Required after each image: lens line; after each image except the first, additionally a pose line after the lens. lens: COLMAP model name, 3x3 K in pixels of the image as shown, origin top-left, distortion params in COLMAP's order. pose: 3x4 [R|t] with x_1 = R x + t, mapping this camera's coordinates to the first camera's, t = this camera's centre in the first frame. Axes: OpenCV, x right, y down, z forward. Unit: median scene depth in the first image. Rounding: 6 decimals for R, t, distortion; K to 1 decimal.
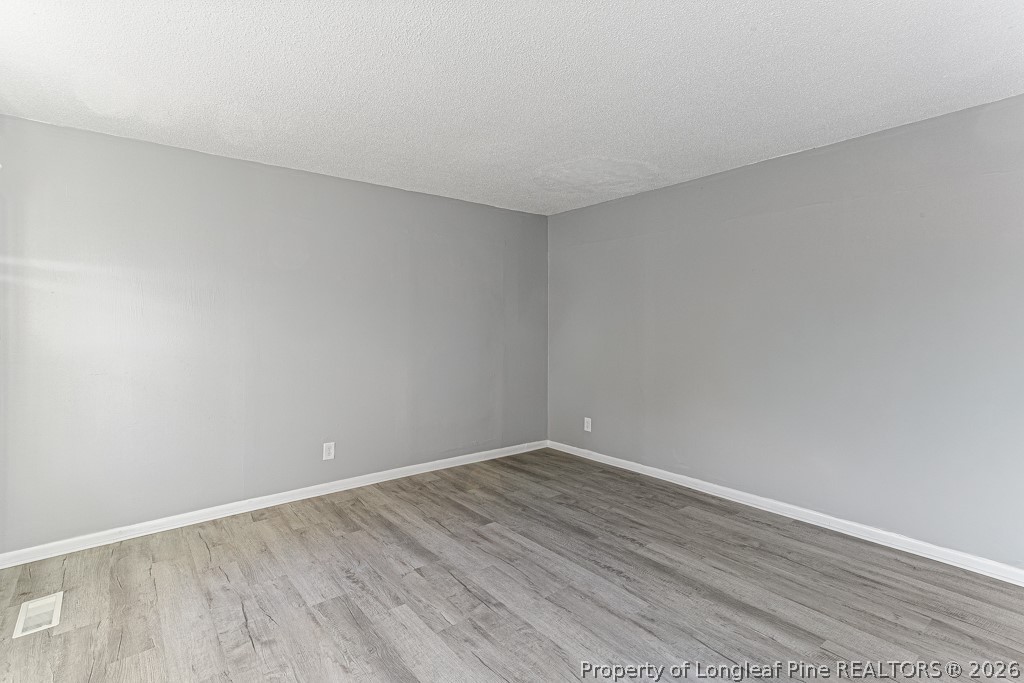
lens RADIAL K [[498.9, 0, 516.6], [0, 498.9, 335.8], [0, 0, 1]] dist [0.030621, 0.000651]
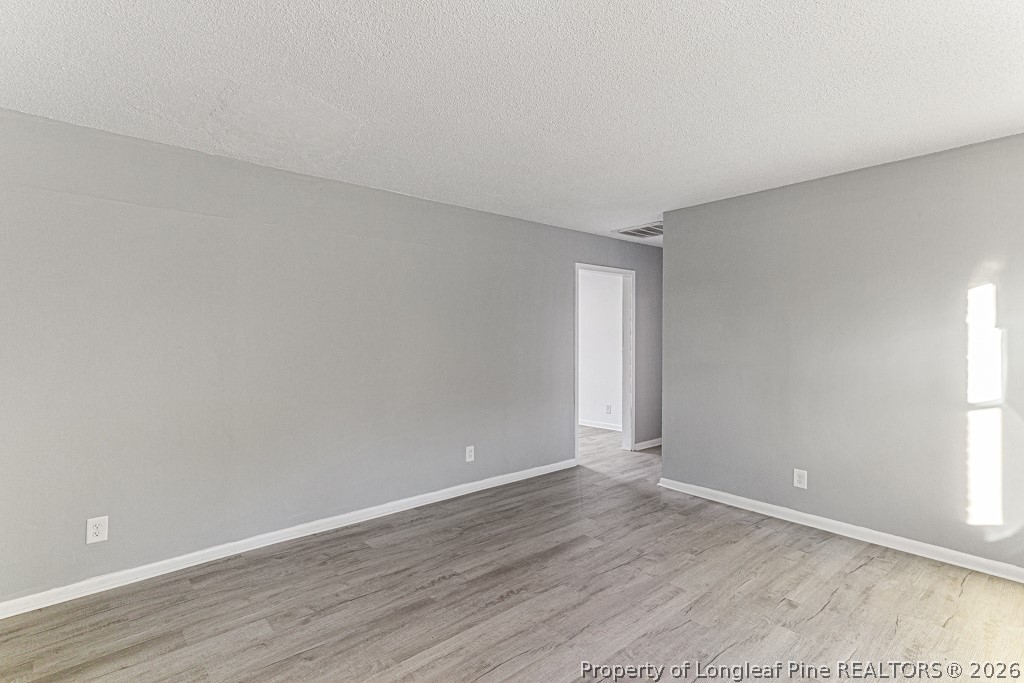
lens RADIAL K [[498.9, 0, 516.6], [0, 498.9, 335.8], [0, 0, 1]] dist [0.030621, 0.000651]
pose [[-0.043168, 0.009720, 0.999021, -0.718006], [0.035204, 0.999346, -0.008202, -0.015818], [-0.998447, 0.034815, -0.043482, 0.943429]]
